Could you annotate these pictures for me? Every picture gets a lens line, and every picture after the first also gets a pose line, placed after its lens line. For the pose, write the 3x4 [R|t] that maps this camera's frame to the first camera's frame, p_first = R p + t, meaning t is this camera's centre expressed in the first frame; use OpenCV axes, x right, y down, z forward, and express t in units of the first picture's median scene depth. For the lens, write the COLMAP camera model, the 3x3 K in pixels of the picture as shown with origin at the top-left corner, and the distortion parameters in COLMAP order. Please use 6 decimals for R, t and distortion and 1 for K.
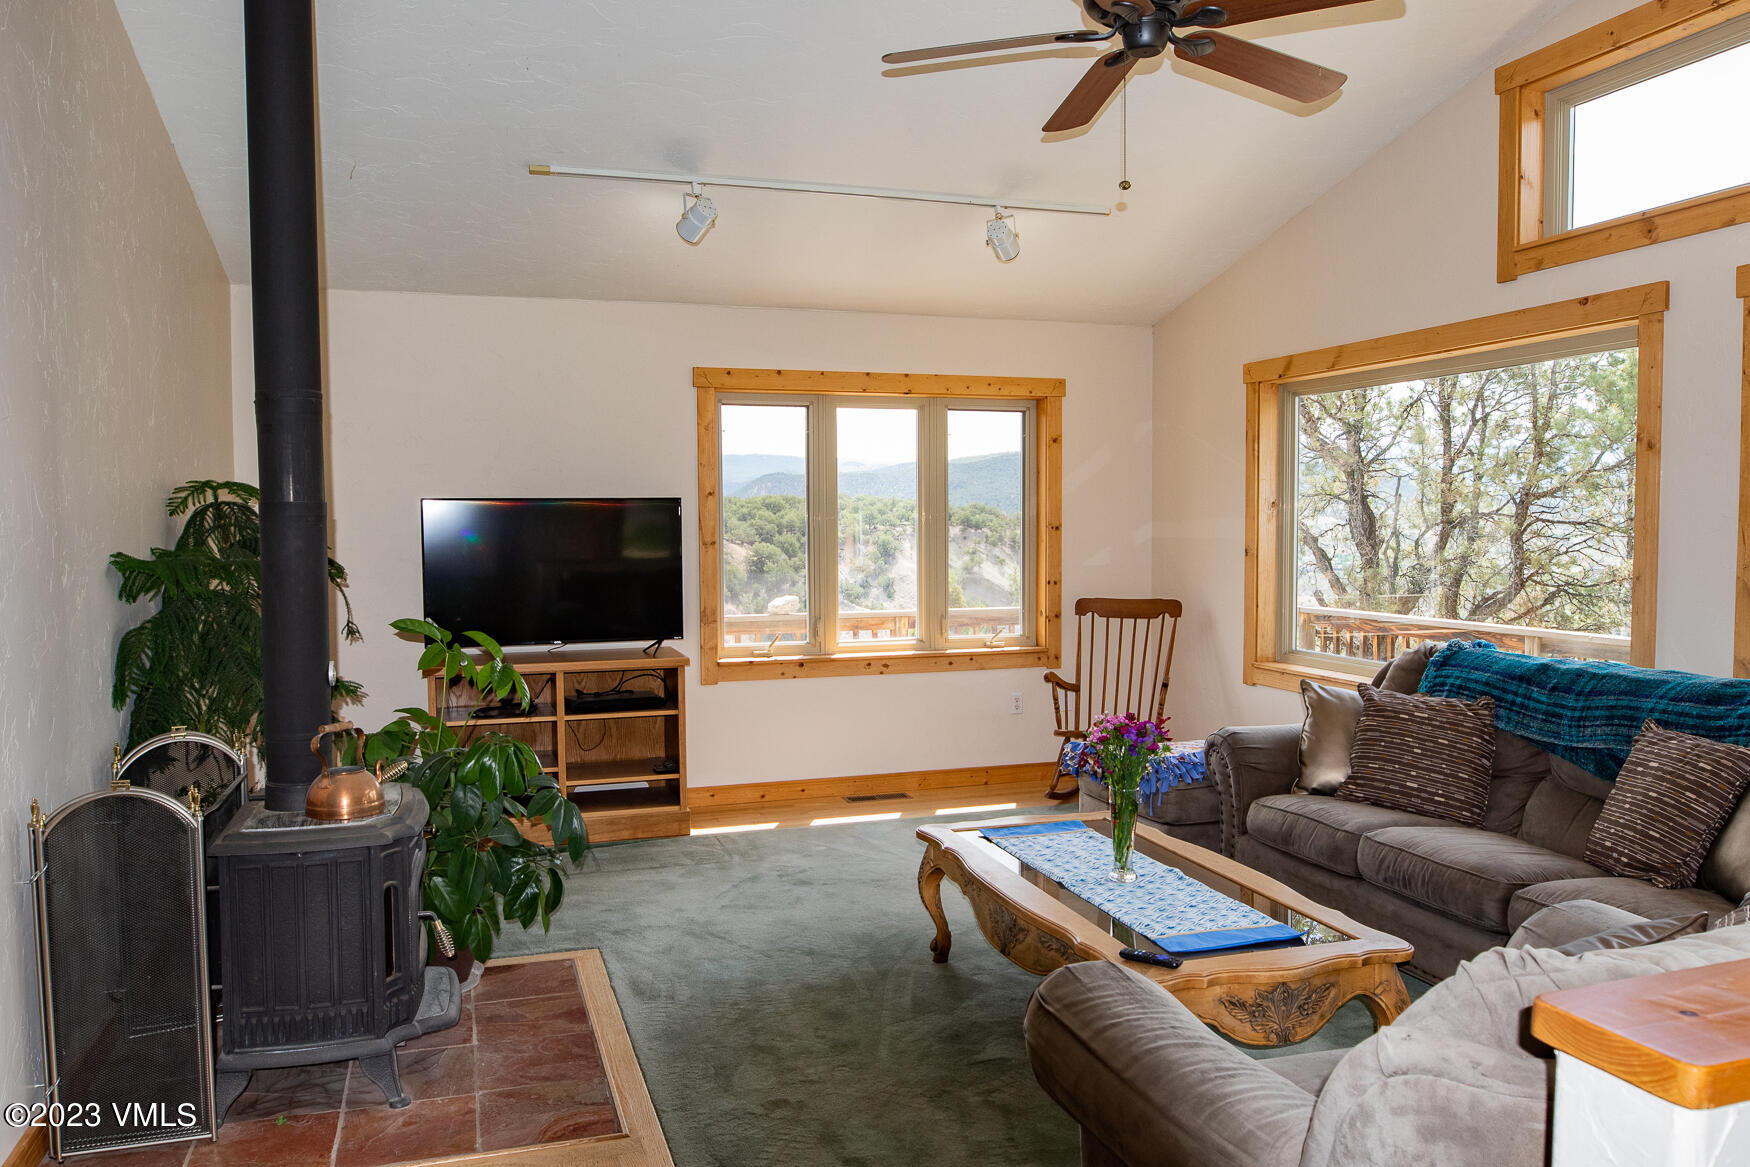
lens RADIAL K [[1291.8, 0, 879.4], [0, 1291.8, 591.7], [0, 0, 1]] dist [-0.043709, 0.014869]
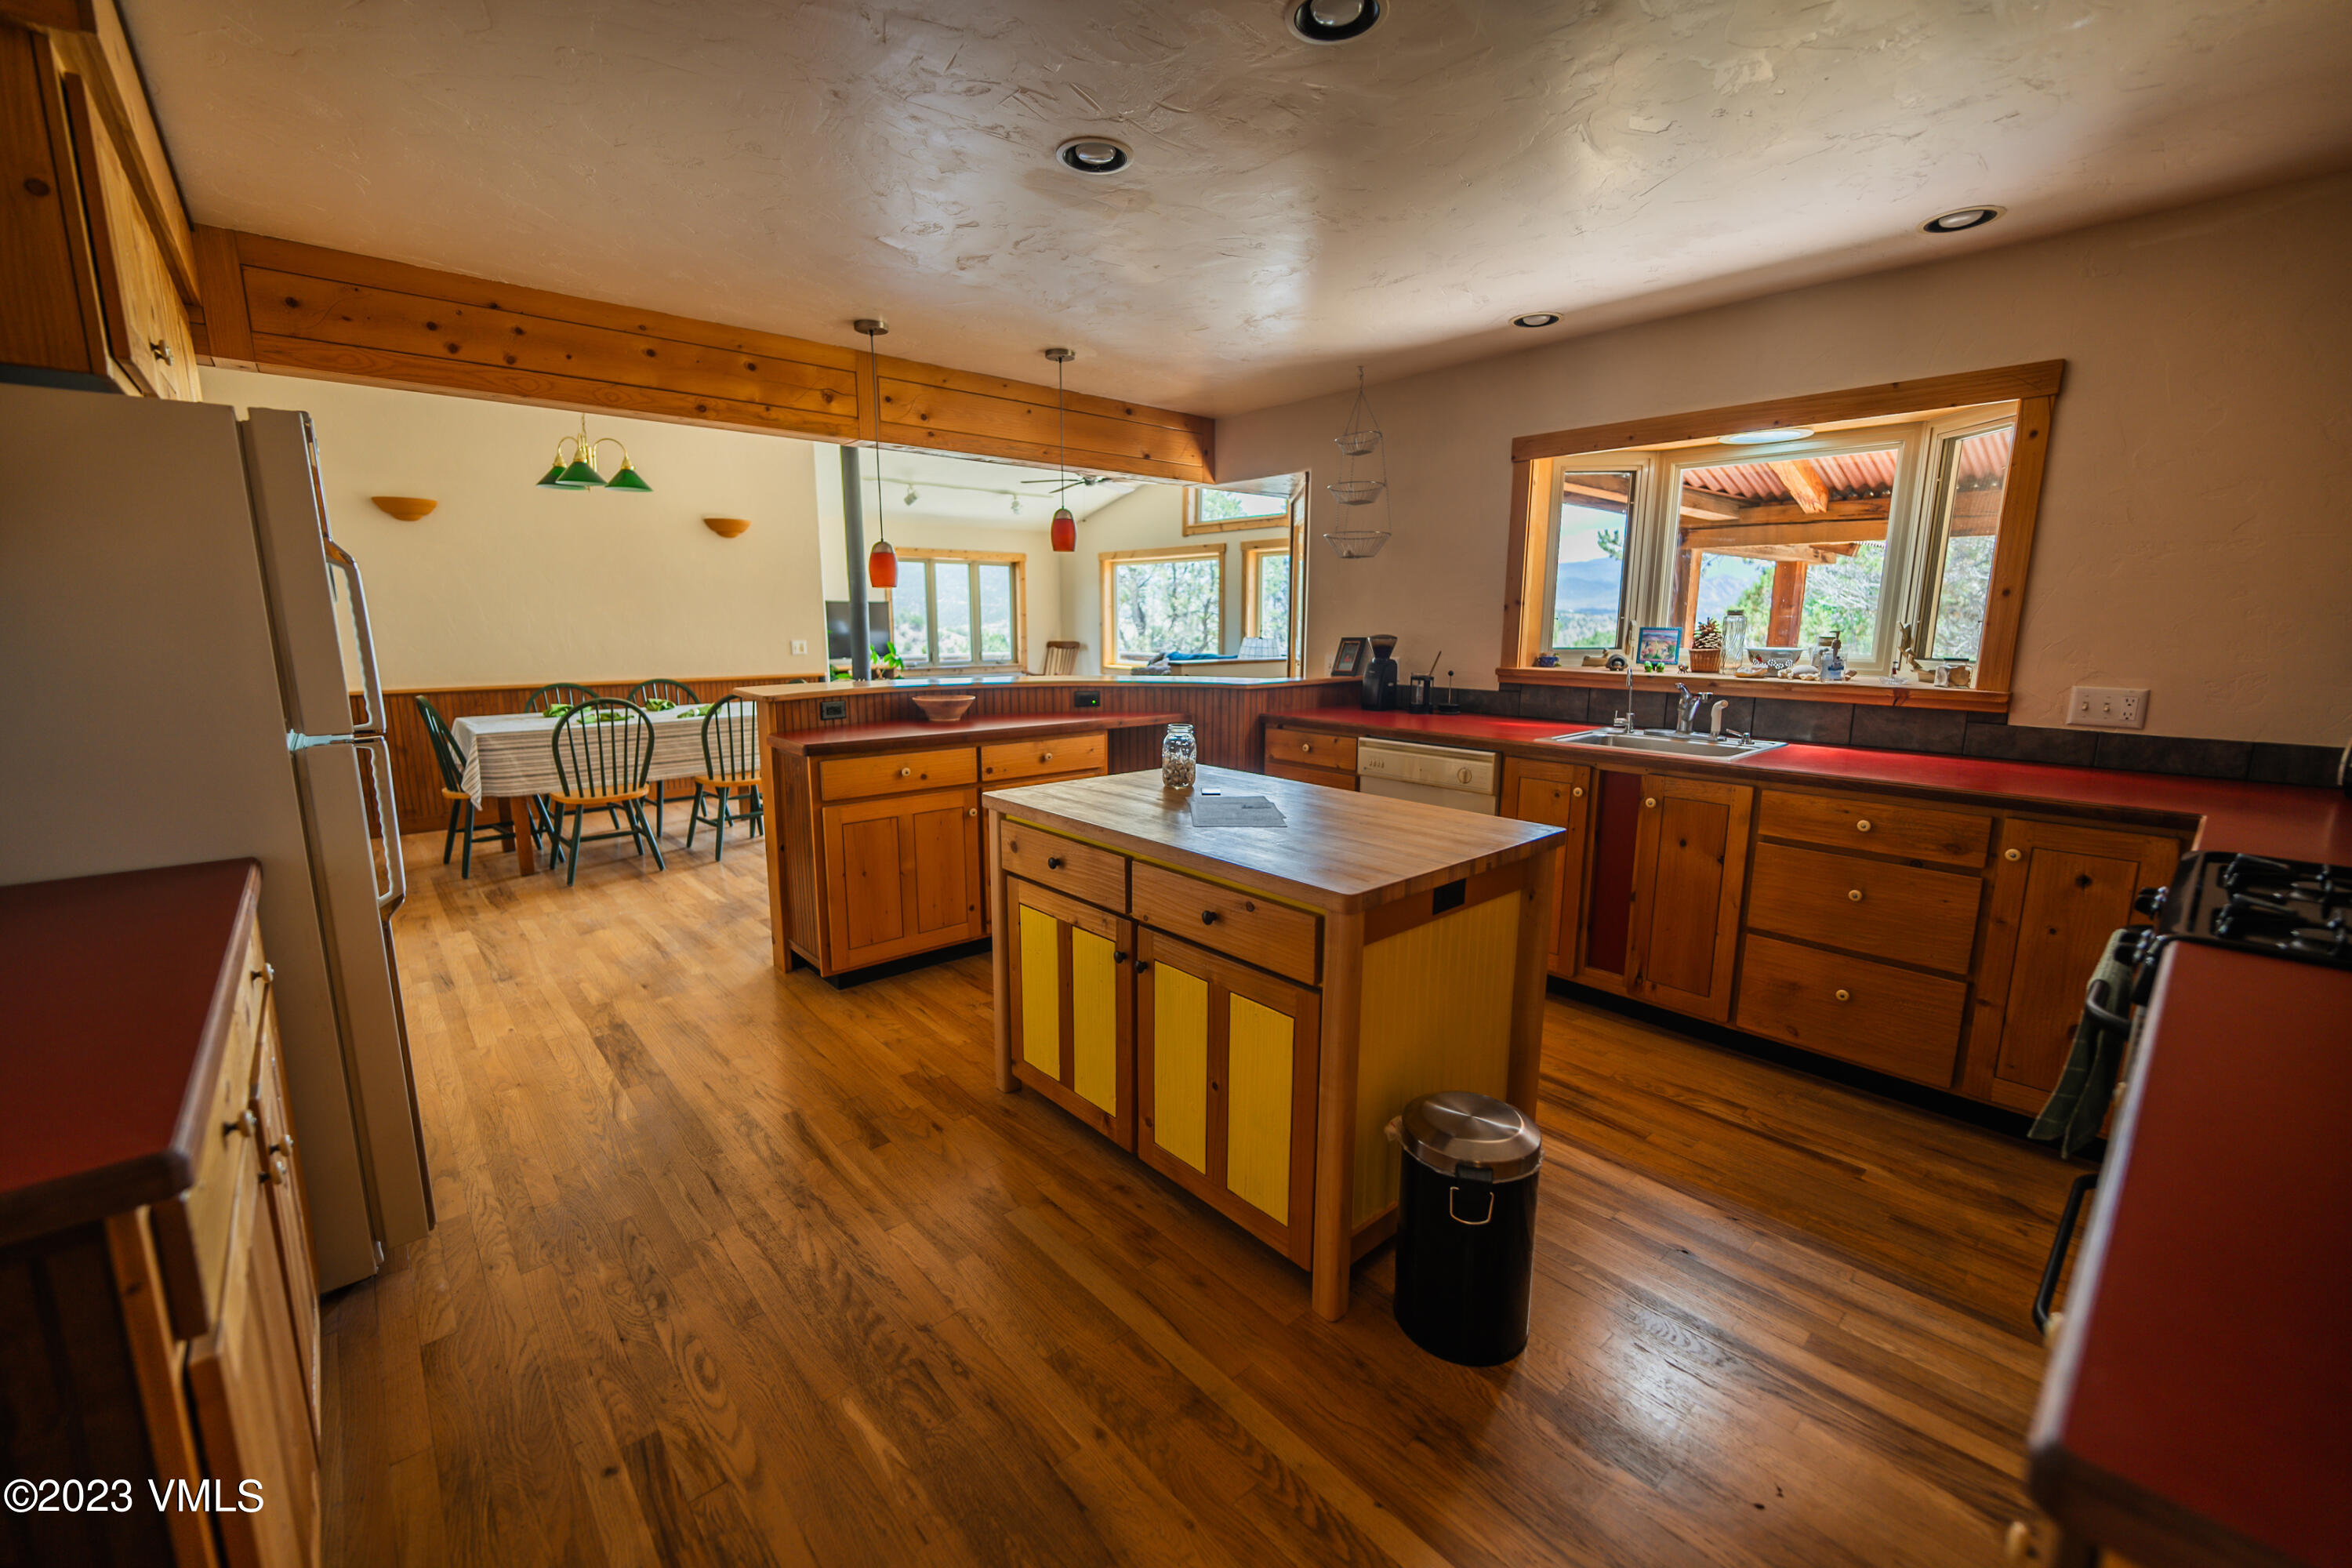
lens RADIAL K [[949.4, 0, 1169.4], [0, 949.4, 779.7], [0, 0, 1]] dist [0.001029, -0.000337]
pose [[0.920884, -0.058048, 0.385491, -0.535913], [0.013094, 0.992899, 0.118234, 0.085999], [-0.389617, -0.103832, 0.915105, -1.323941]]
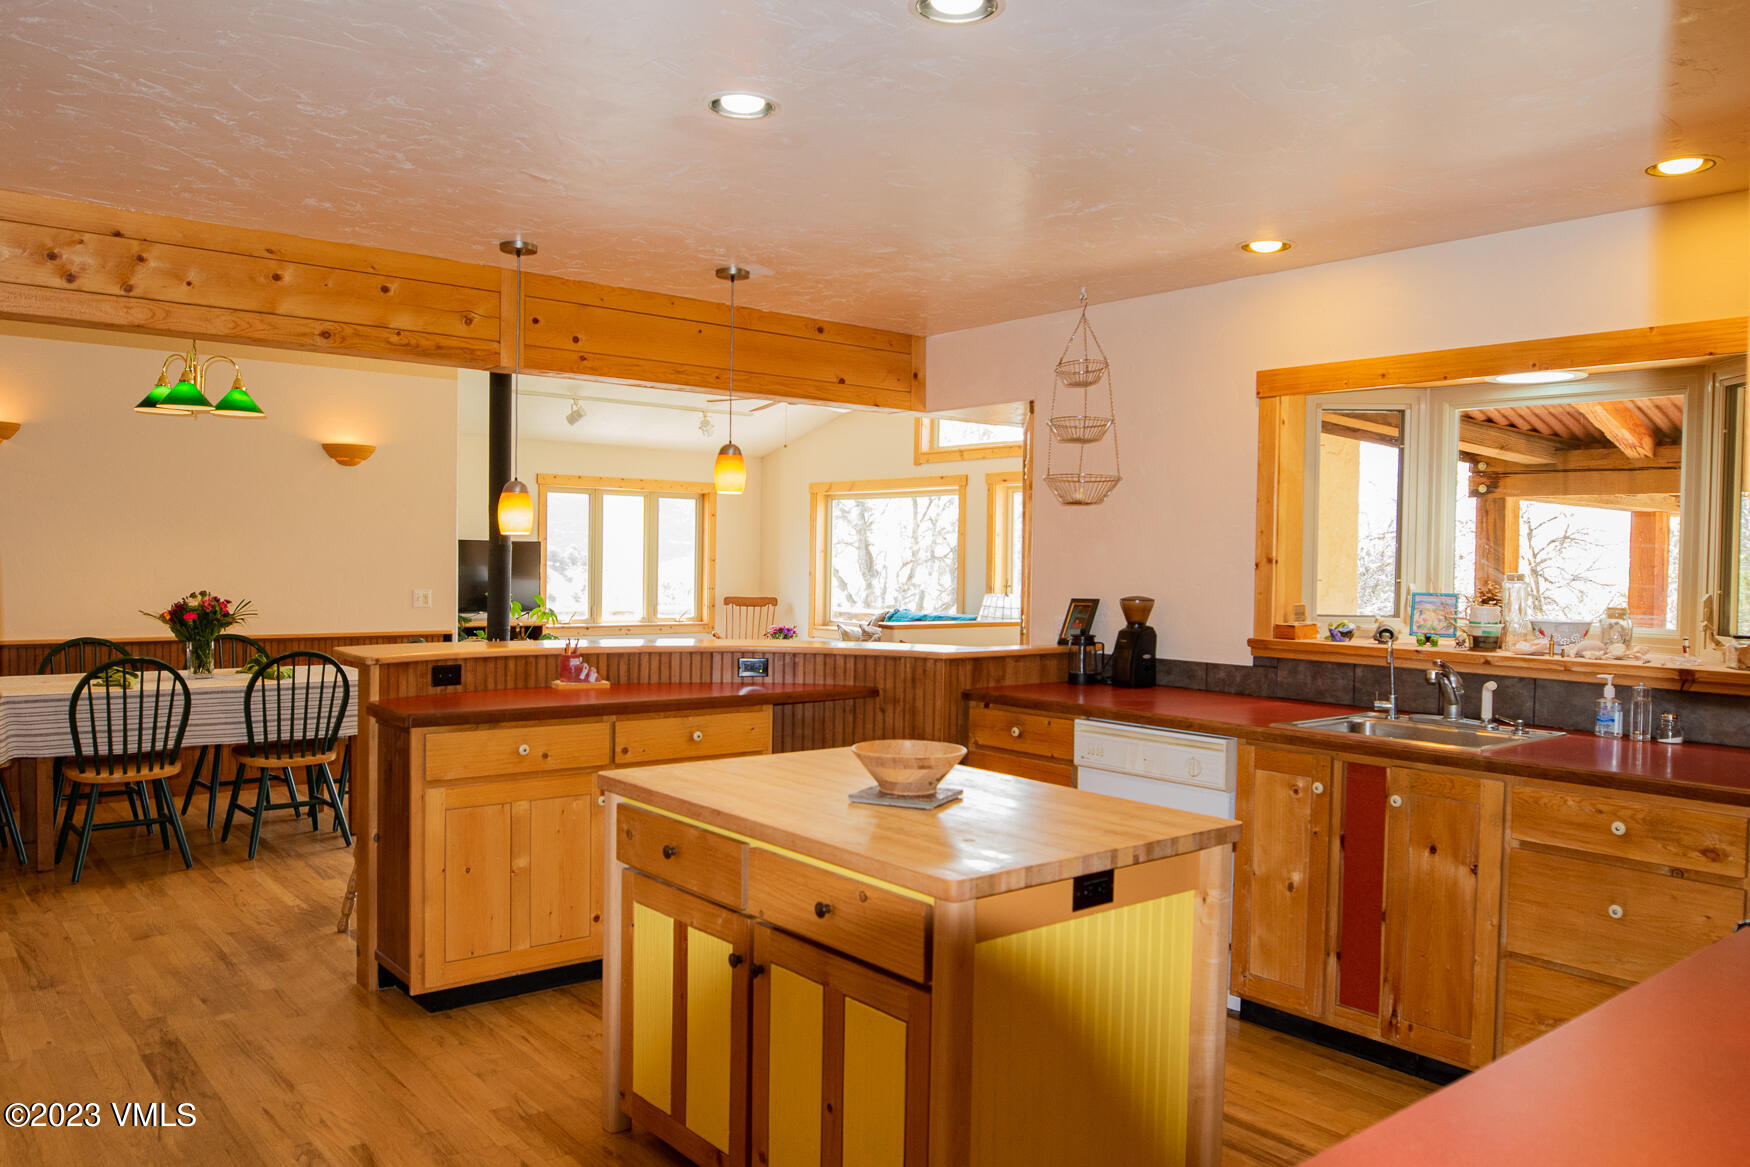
lens RADIAL K [[1291.8, 0, 883.9], [0, 1291.8, 590.7], [0, 0, 1]] dist [-0.043709, 0.014869]
pose [[0.932705, 0.012641, 0.360419, -0.524381], [-0.002462, 0.999585, -0.028688, 0.083379], [-0.360633, 0.025870, 0.932349, -1.458371]]
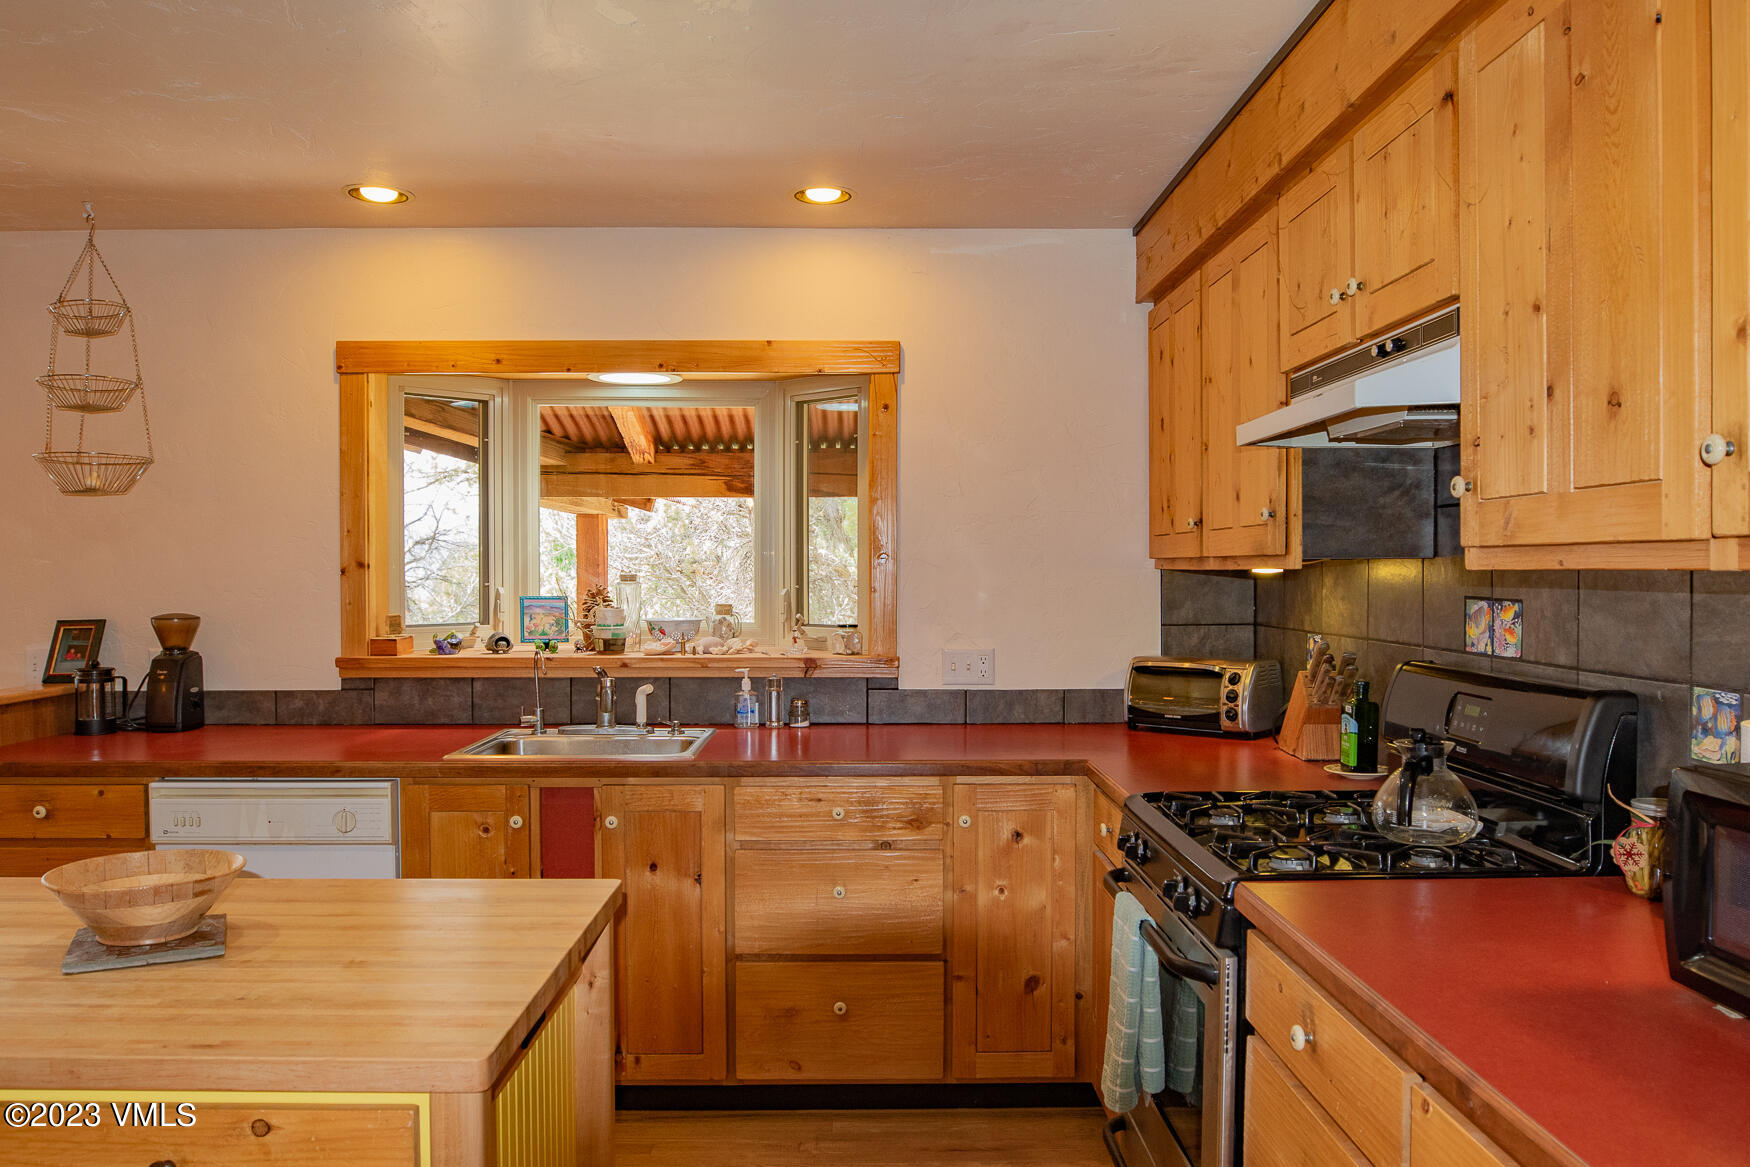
lens RADIAL K [[1291.8, 0, 877.8], [0, 1291.8, 584.3], [0, 0, 1]] dist [-0.043709, 0.014869]
pose [[0.297203, -0.005621, 0.954798, -0.602943], [0.052311, 0.998577, -0.010404, 0.068884], [-0.953380, 0.053039, 0.297074, -1.190017]]
